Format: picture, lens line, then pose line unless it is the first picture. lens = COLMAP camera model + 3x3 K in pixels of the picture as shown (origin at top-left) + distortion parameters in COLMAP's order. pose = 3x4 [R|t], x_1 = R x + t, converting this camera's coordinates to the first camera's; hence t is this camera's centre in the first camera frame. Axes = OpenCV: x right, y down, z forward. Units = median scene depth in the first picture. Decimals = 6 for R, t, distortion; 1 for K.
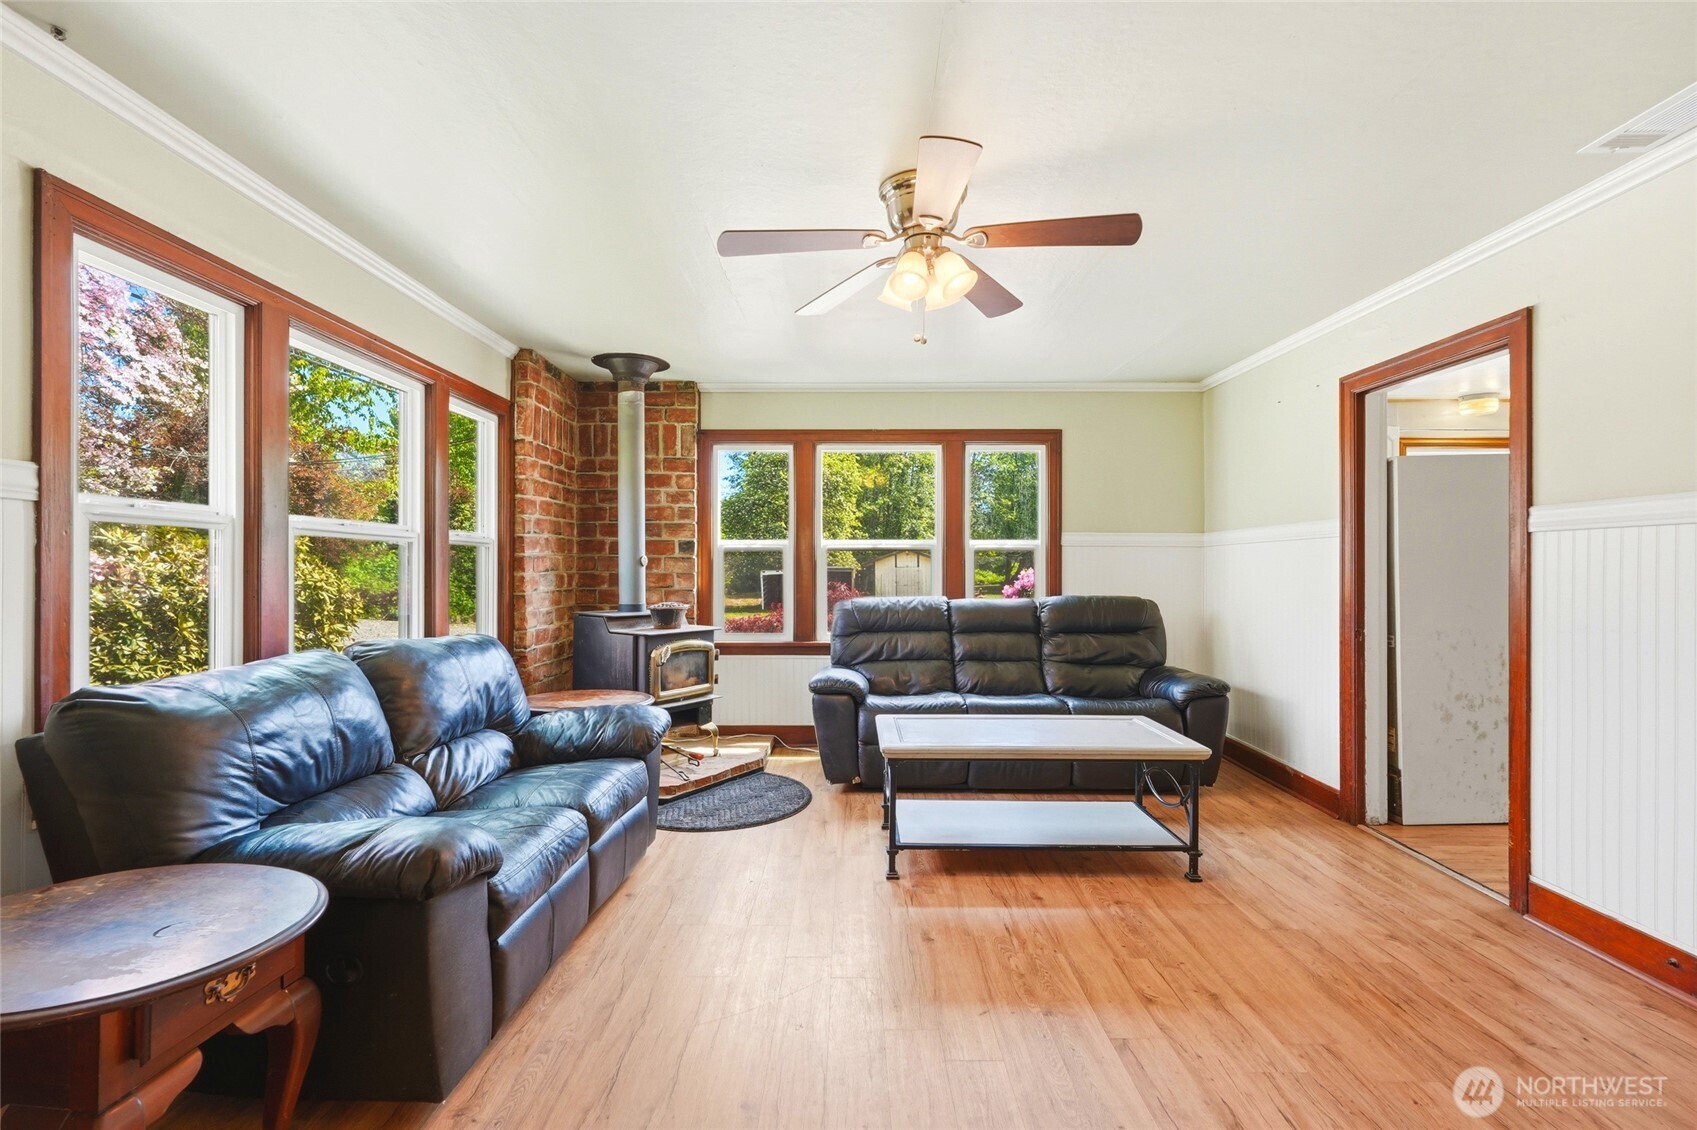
lens RADIAL K [[751.1, 0, 852.6], [0, 751.1, 563.5], [0, 0, 1]] dist [0.002607, -0.000193]
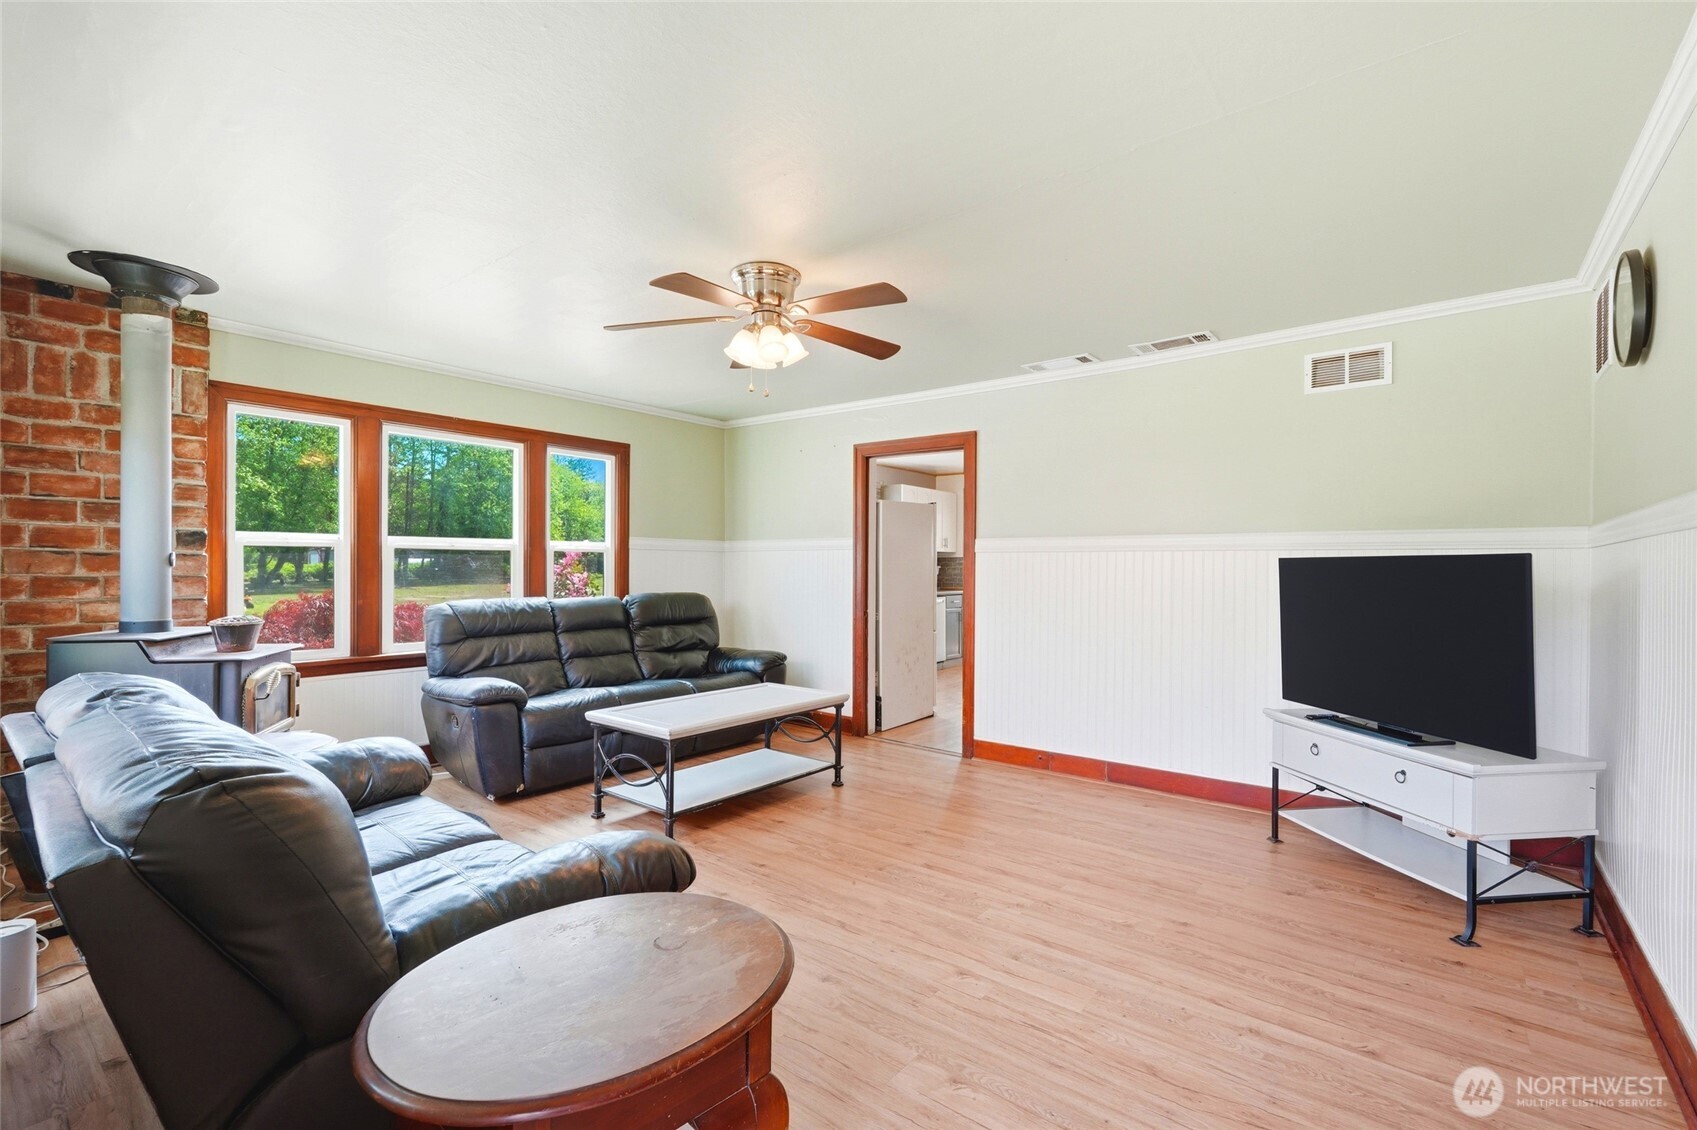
lens RADIAL K [[751.1, 0, 852.6], [0, 751.1, 563.5], [0, 0, 1]] dist [0.002607, -0.000193]
pose [[0.617231, 0.006146, 0.786758, -0.428318], [-0.006948, 0.999973, -0.002360, -0.001775], [-0.786751, -0.004009, 0.617257, 0.057261]]
